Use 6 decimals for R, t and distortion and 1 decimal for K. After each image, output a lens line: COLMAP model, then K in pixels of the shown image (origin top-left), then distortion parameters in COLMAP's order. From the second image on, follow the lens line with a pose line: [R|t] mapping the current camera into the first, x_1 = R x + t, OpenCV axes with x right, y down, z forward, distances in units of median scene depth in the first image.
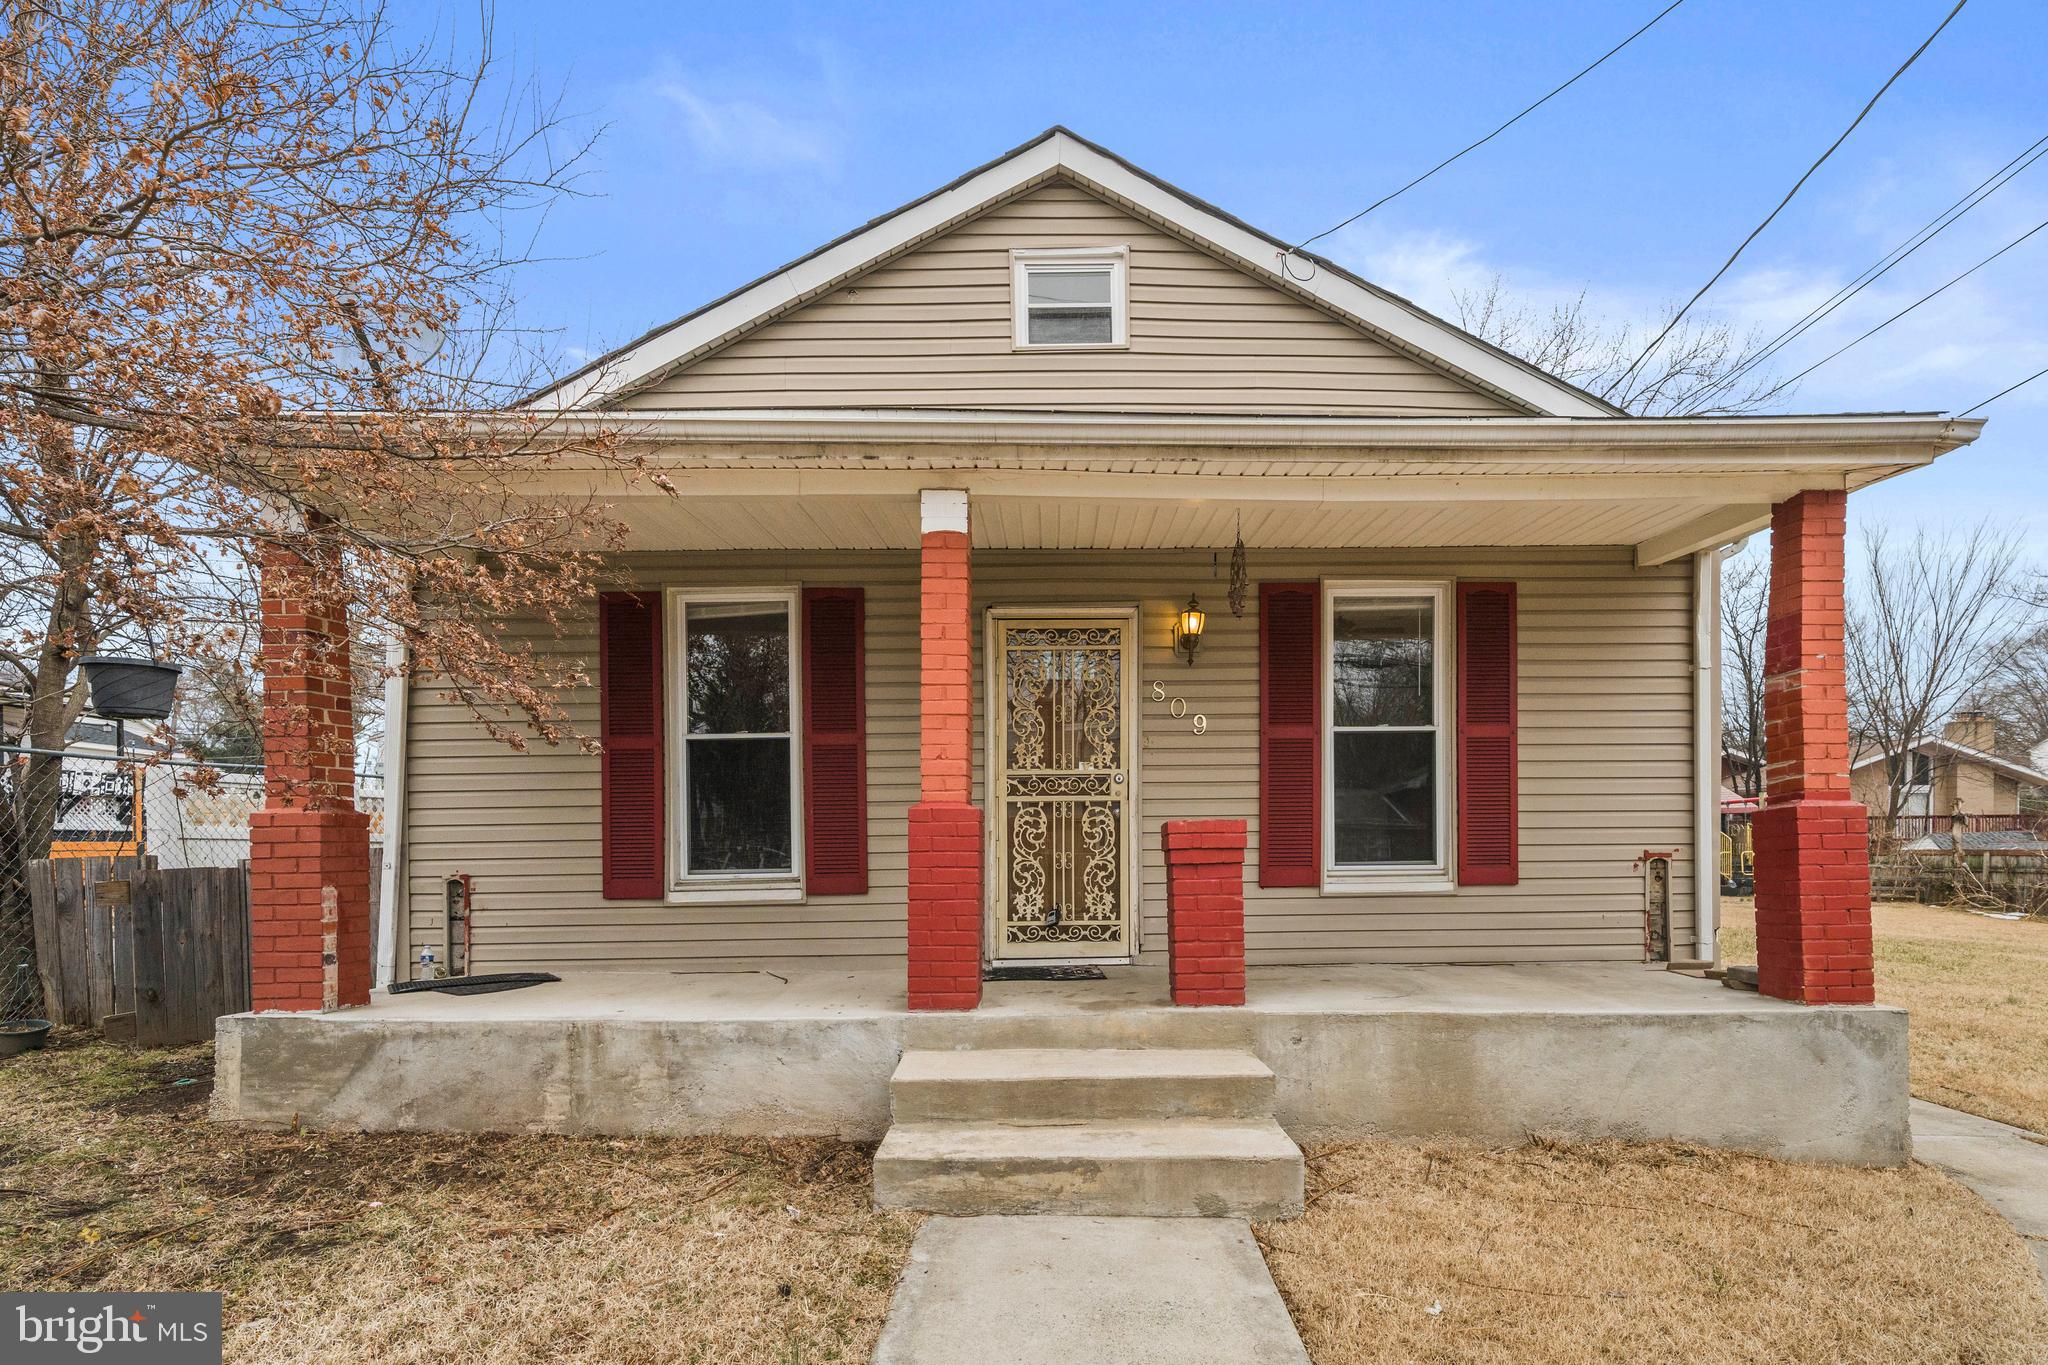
lens RADIAL K [[911.6, 0, 1031.6], [0, 911.6, 763.7], [0, 0, 1]] dist [0.023210, -0.014392]
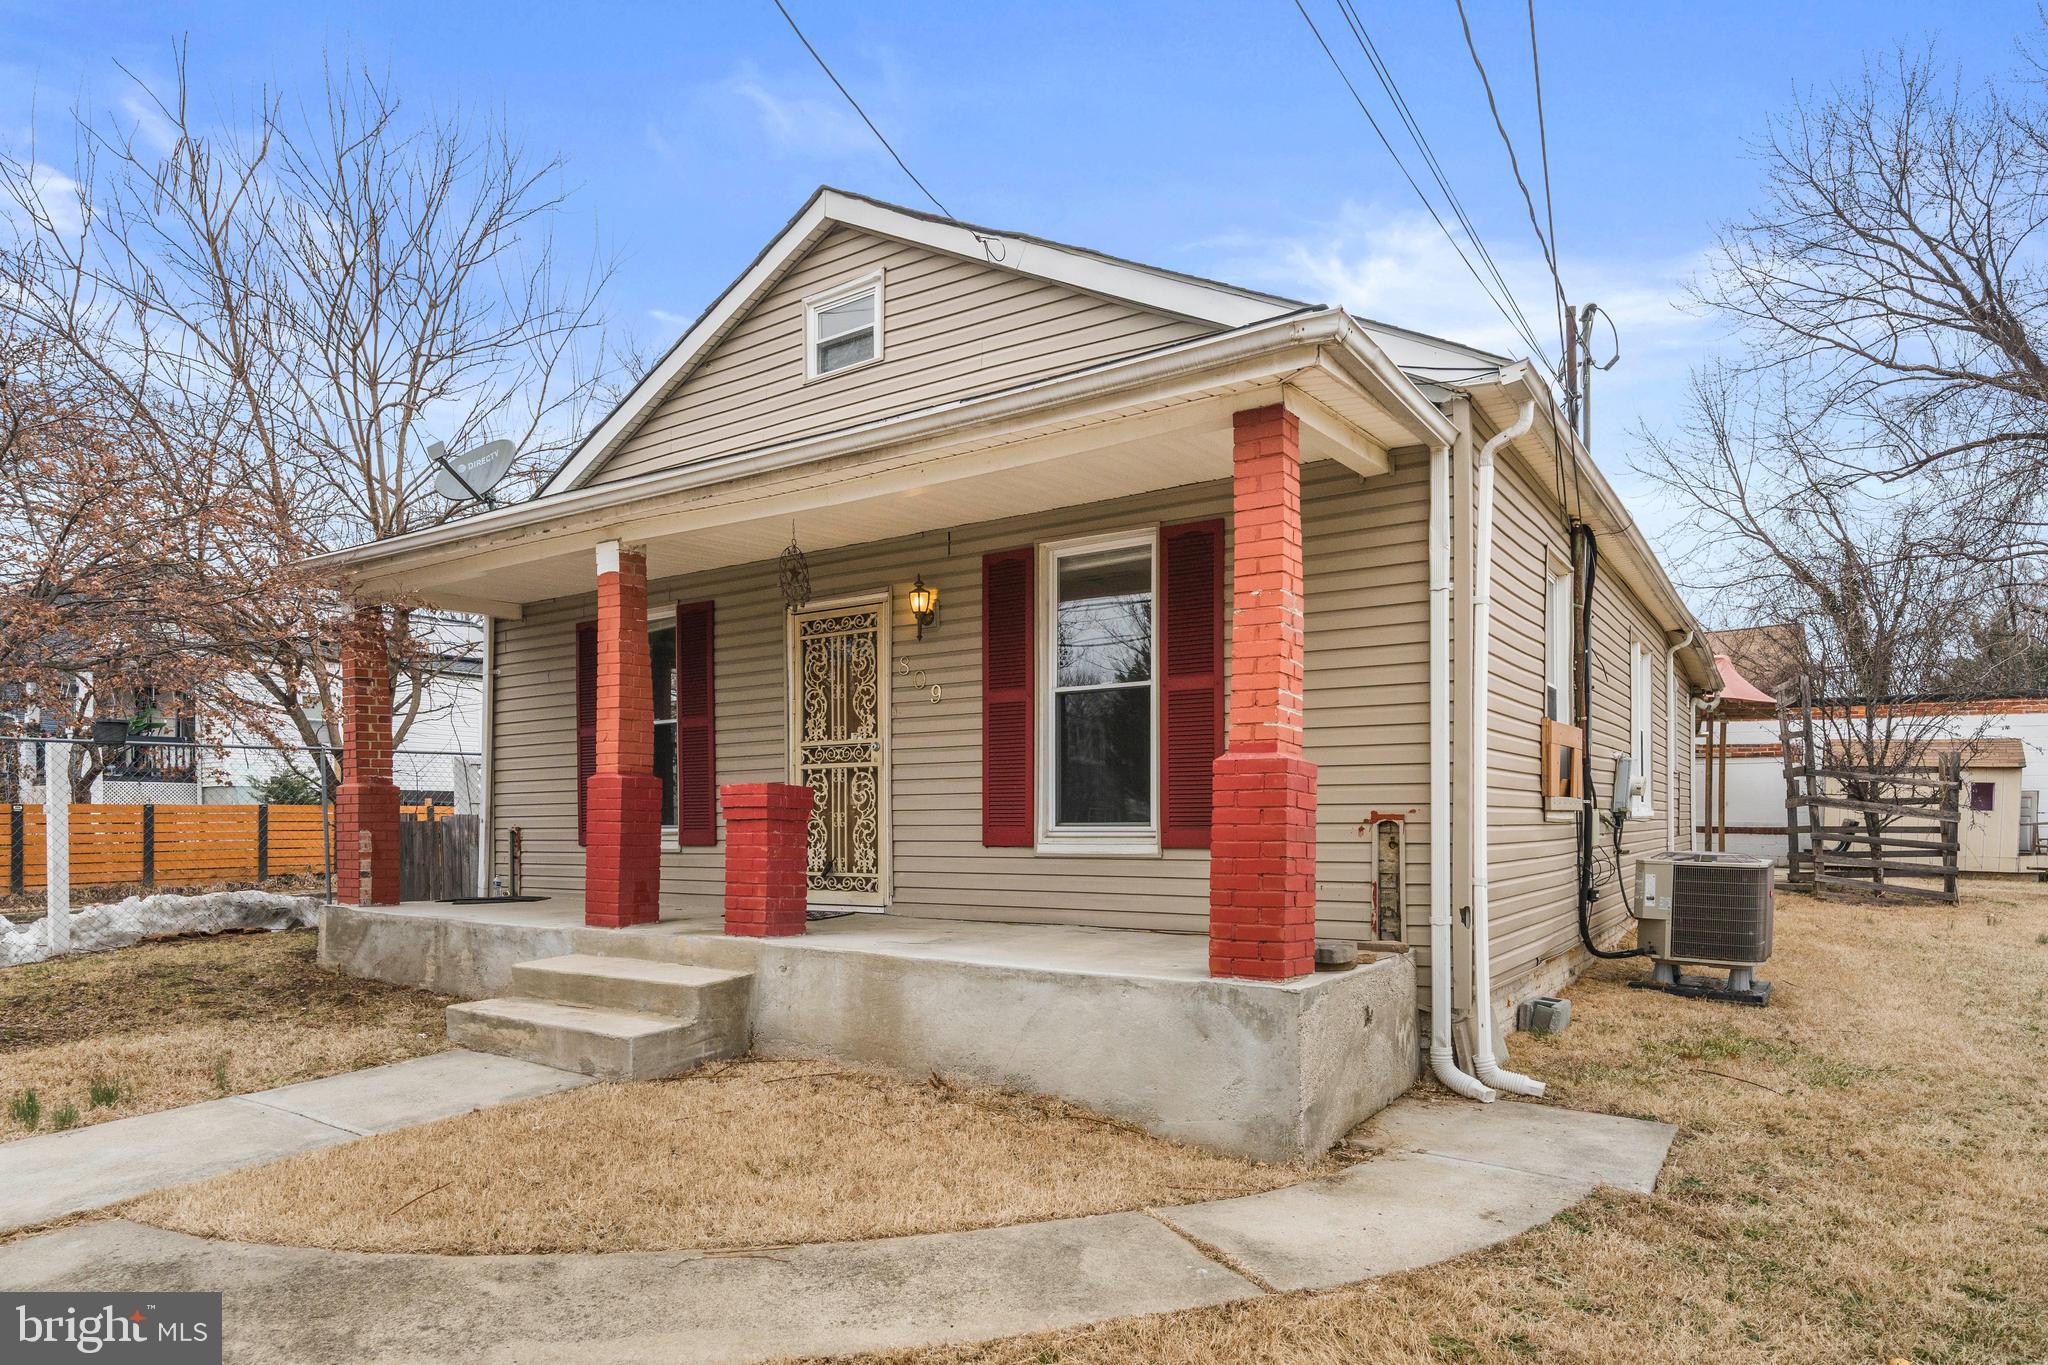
lens RADIAL K [[1086.6, 0, 1024.0], [0, 1086.6, 682.5], [0, 0, 1]] dist [0.013802, -0.000124]
pose [[0.841026, -0.062224, -0.537405, 0.973620], [0.049128, 0.998043, -0.038675, -0.001609], [0.538760, 0.006125, 0.842437, -0.025464]]
